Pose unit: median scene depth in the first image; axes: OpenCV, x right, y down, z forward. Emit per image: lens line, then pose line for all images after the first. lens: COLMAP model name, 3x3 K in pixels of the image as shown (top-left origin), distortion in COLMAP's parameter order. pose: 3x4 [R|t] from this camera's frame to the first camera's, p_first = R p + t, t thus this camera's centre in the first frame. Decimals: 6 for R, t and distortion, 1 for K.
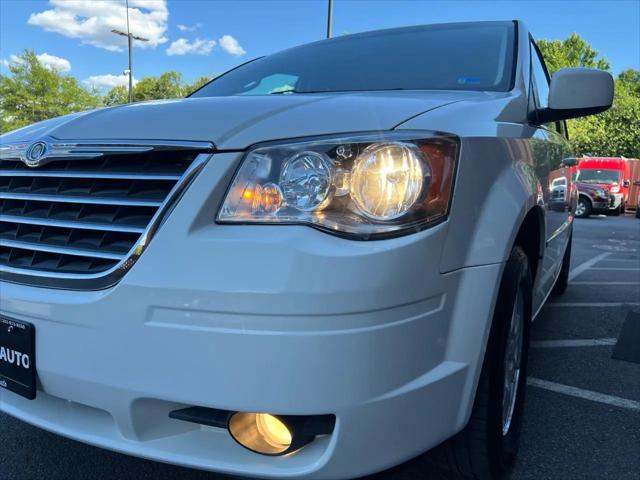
lens RADIAL K [[480.5, 0, 320.0], [0, 480.5, 240.0], [0, 0, 1]] dist [0.034927, -0.037857]
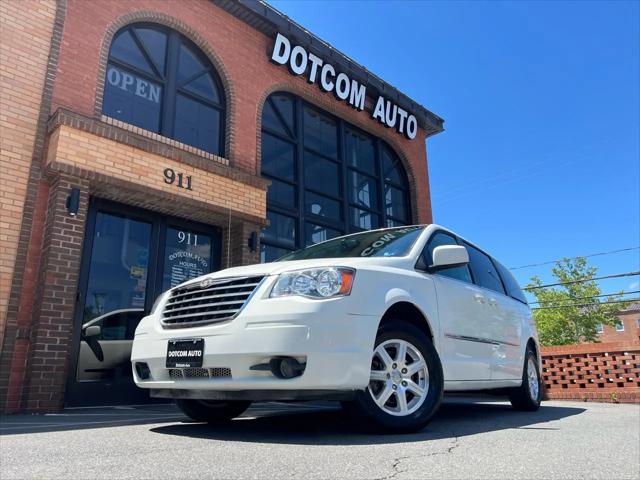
lens RADIAL K [[480.5, 0, 320.0], [0, 480.5, 240.0], [0, 0, 1]] dist [0.034927, -0.037857]
pose [[0.993480, -0.049061, -0.102915, 0.389588], [0.008016, 0.930501, -0.366203, 0.671665], [0.113728, 0.362990, 0.924827, -1.718833]]
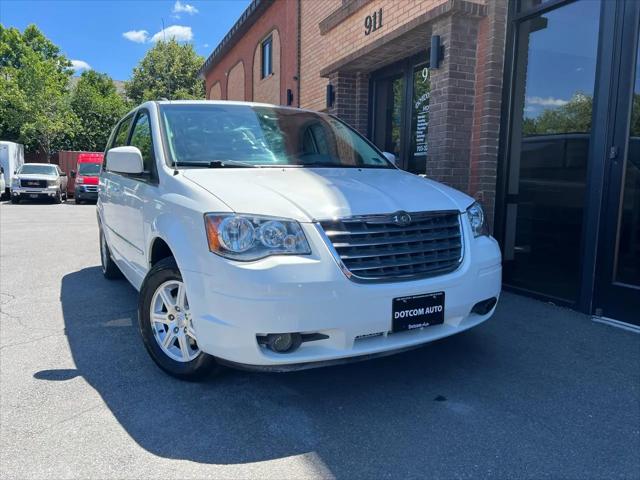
lens RADIAL K [[480.0, 0, 317.3], [0, 480.0, 242.0], [0, 0, 1]] dist [0.042058, -0.049752]
pose [[-0.458871, 0.103050, -0.882507, 3.487213], [-0.077767, 0.984781, 0.155429, -0.766081], [0.885093, 0.139952, -0.443873, 6.104959]]
